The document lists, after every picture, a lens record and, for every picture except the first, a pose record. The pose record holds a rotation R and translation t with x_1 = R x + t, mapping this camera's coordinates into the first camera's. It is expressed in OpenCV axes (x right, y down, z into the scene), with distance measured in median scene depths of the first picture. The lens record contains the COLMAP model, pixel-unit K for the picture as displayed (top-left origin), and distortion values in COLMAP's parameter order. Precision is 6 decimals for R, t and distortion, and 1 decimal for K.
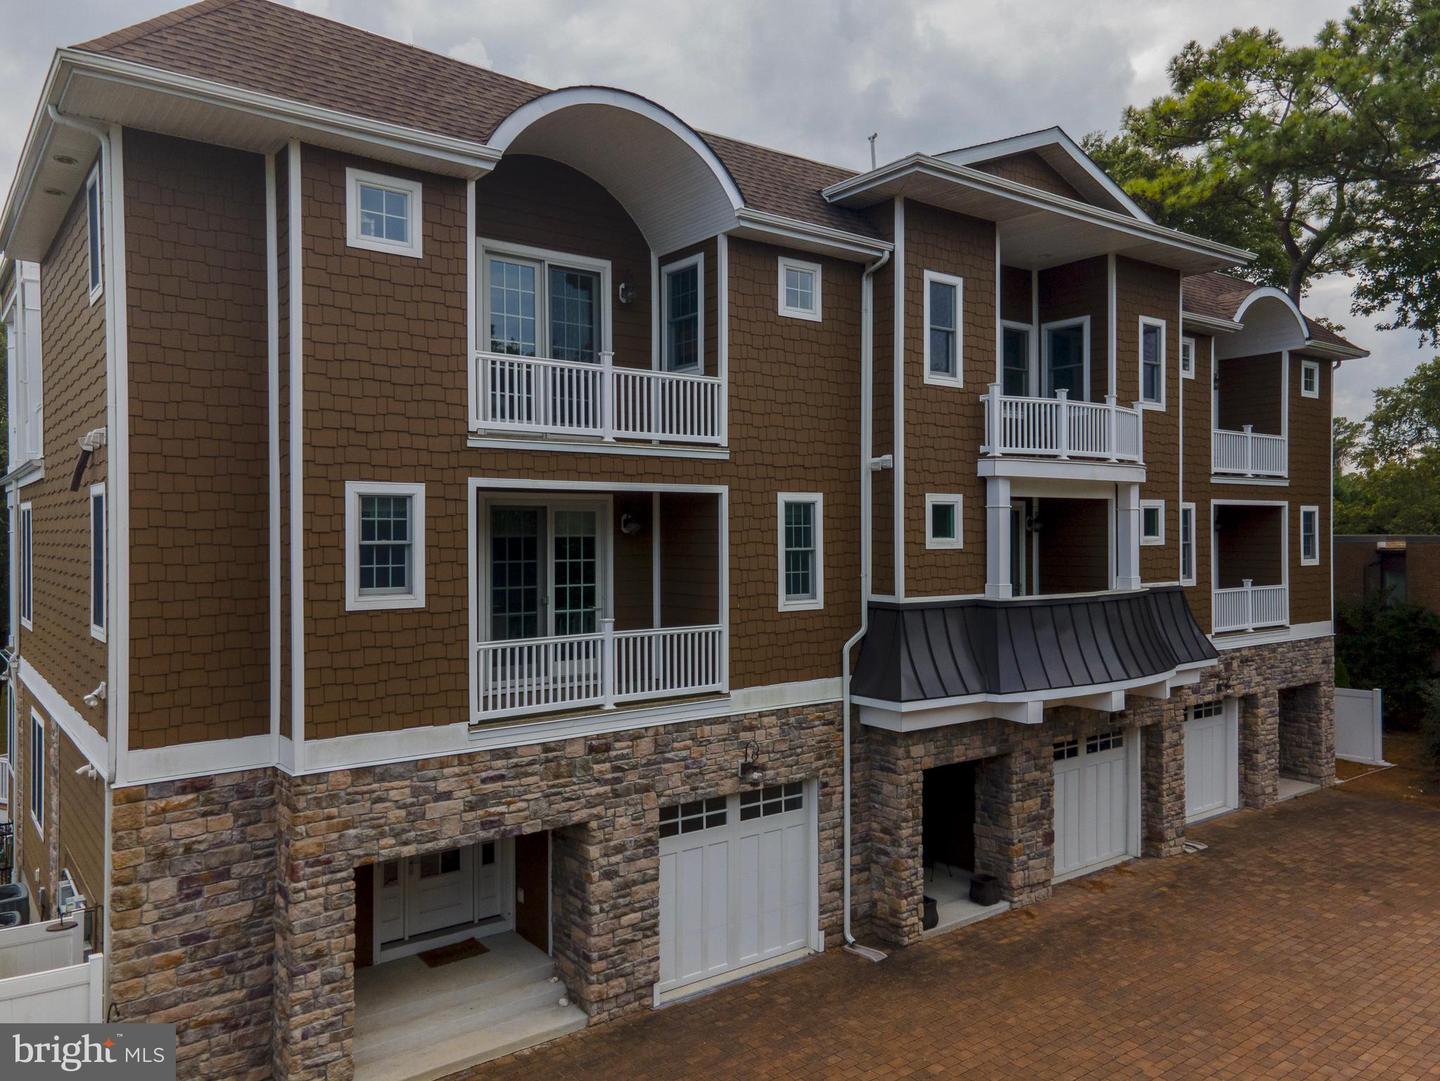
lens RADIAL K [[997.8, 0, 674.9], [0, 997.8, 571.2], [0, 0, 1]] dist [0.031125, -0.000047]
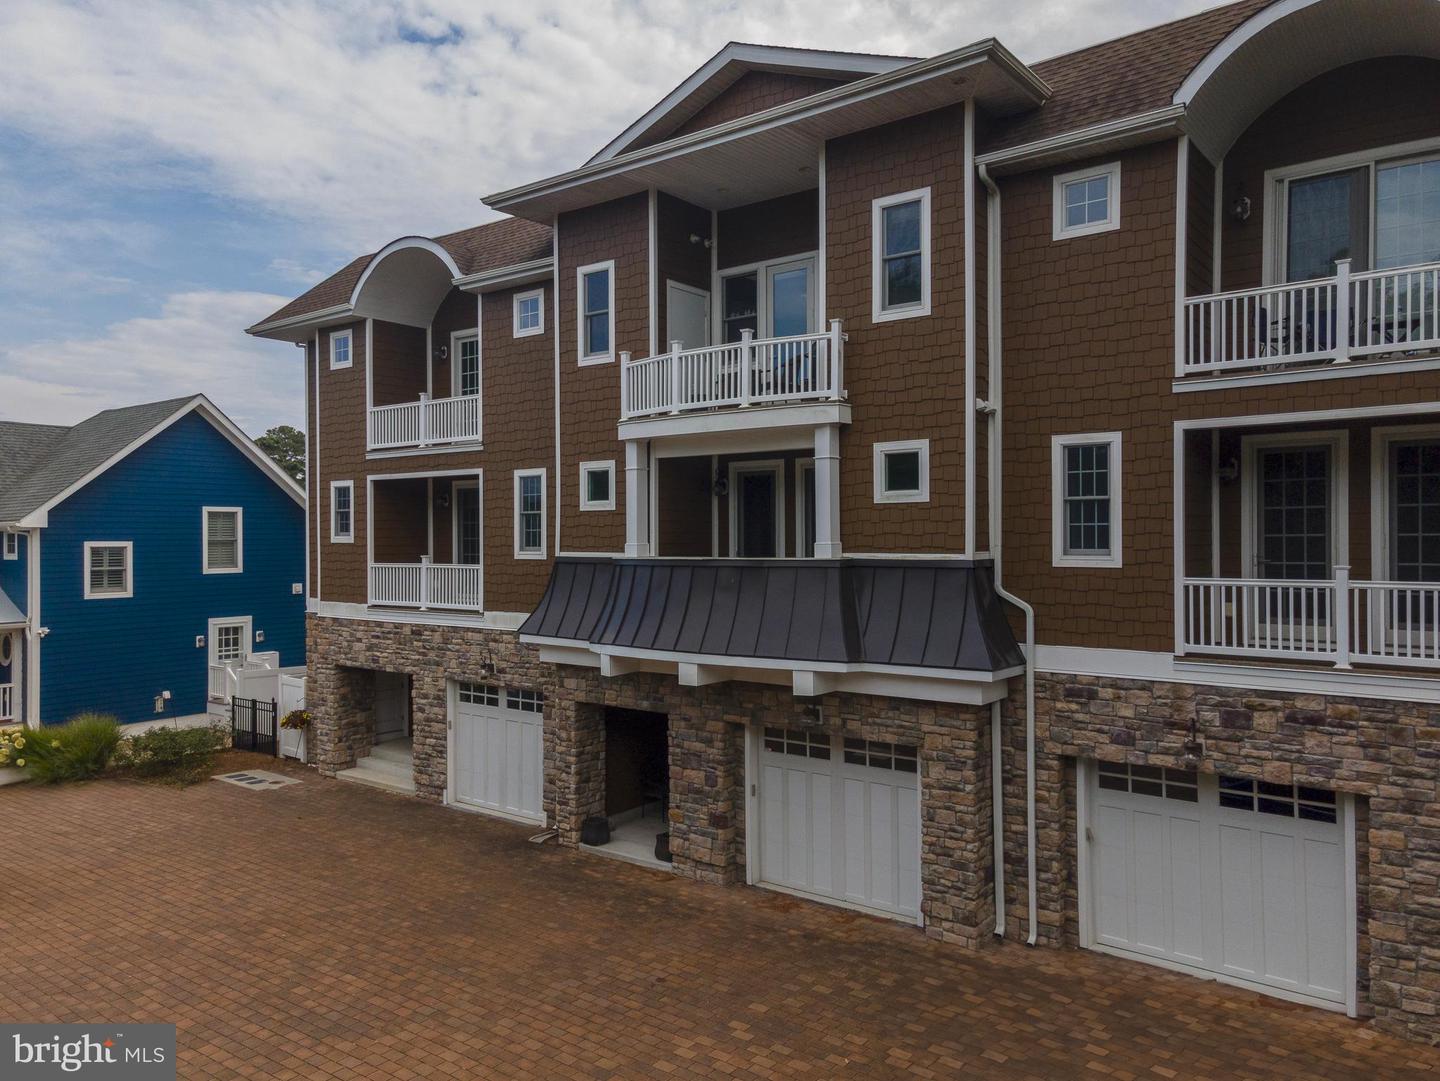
lens RADIAL K [[1041.0, 0, 720.0], [0, 1041.0, 540.5], [0, 0, 1]] dist [0.039073, -0.001283]
pose [[0.306259, 0.024448, -0.951634, 1.558768], [-0.012411, 0.999688, 0.021688, -0.018240], [0.951867, 0.005169, 0.306466, 0.849913]]
